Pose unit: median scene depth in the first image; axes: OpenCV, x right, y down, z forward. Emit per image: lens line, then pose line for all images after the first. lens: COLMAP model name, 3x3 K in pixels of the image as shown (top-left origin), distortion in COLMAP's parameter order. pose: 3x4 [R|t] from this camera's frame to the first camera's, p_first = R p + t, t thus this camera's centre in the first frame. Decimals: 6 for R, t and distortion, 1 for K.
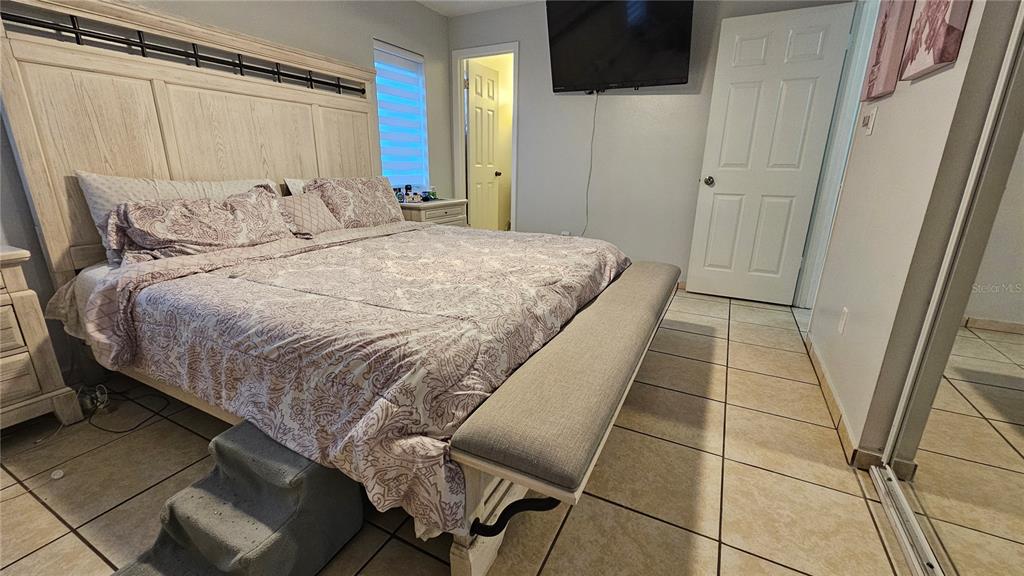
lens RADIAL K [[419.5, 0, 510.1], [0, 419.5, 287.6], [0, 0, 1]] dist [-0.002372, -0.000388]
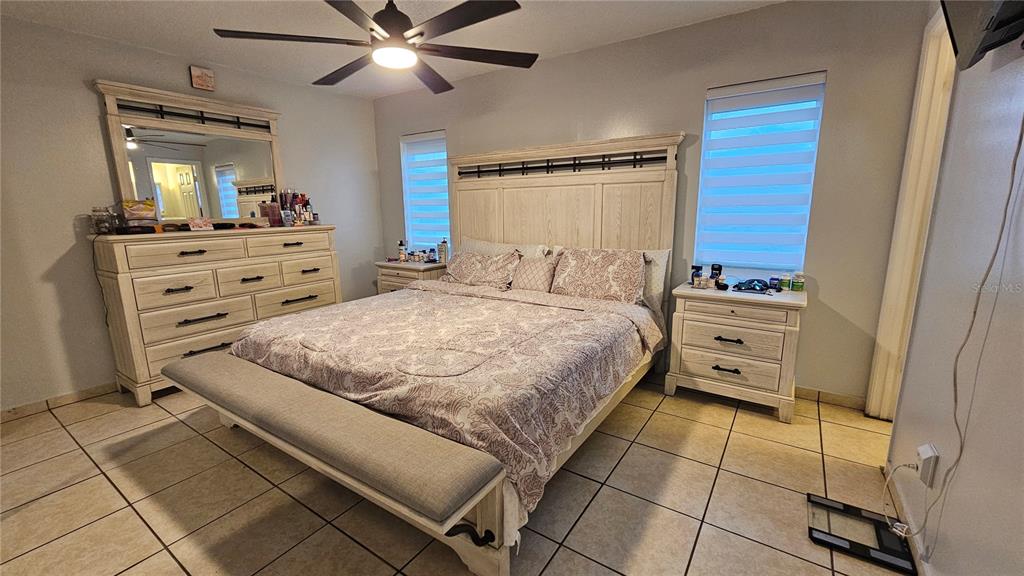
lens RADIAL K [[419.5, 0, 510.4], [0, 419.5, 288.9], [0, 0, 1]] dist [-0.002372, -0.000388]
pose [[-0.116645, 0.184971, -0.975797, 0.969592], [-0.261143, 0.942220, 0.209823, -0.475182], [0.958227, 0.279297, -0.061602, 1.267907]]
